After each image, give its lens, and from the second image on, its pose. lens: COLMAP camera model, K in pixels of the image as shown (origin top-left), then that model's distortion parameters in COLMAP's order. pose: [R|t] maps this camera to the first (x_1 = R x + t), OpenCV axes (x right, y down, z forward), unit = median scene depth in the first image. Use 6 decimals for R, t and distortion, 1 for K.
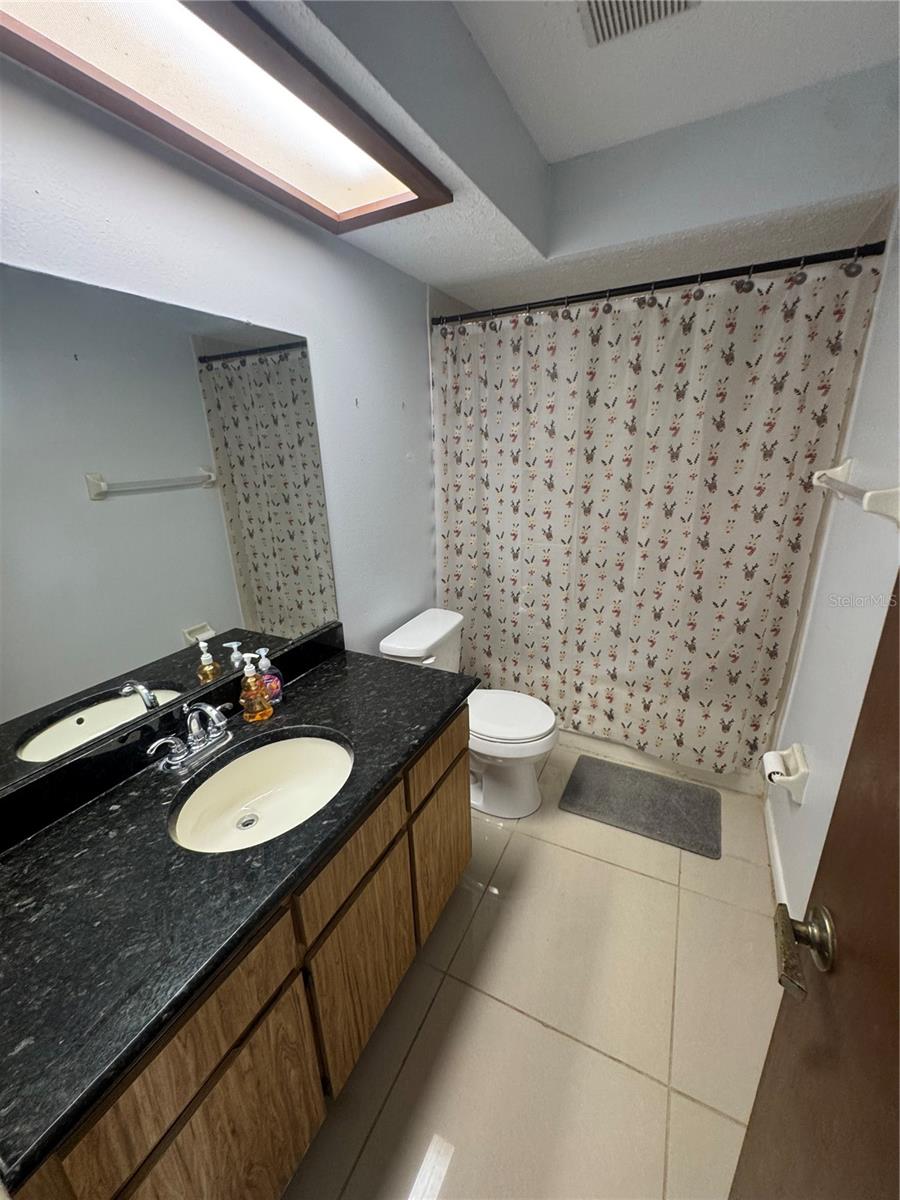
lens RADIAL K [[478.7, 0, 448.4], [0, 478.7, 600.2], [0, 0, 1]] dist [-0.002307, 0.000442]
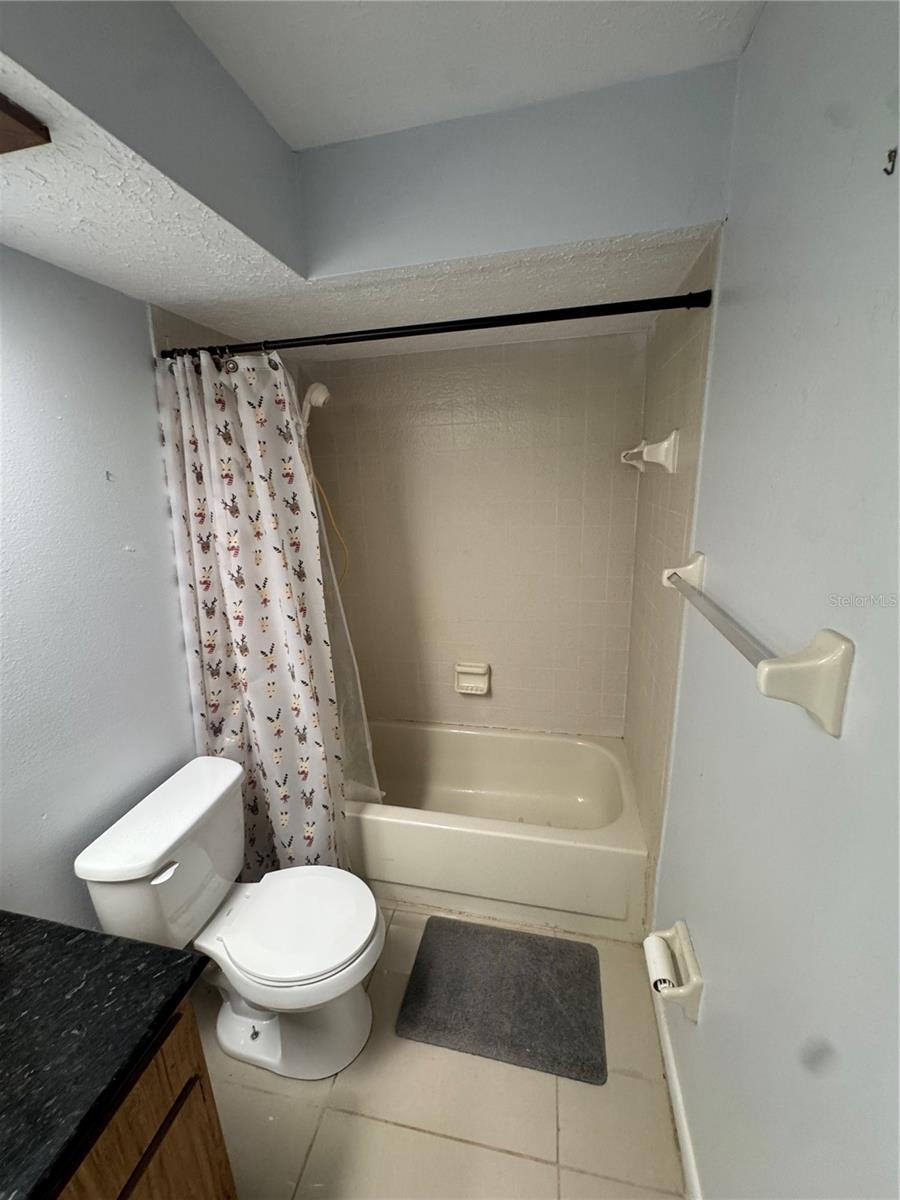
lens RADIAL K [[478.7, 0, 448.2], [0, 478.7, 597.8], [0, 0, 1]] dist [-0.002307, 0.000442]
pose [[0.965464, -0.067172, 0.251727, 0.200290], [0.084013, 0.994847, -0.056752, -0.183601], [-0.246618, 0.075941, 0.966133, 0.295527]]
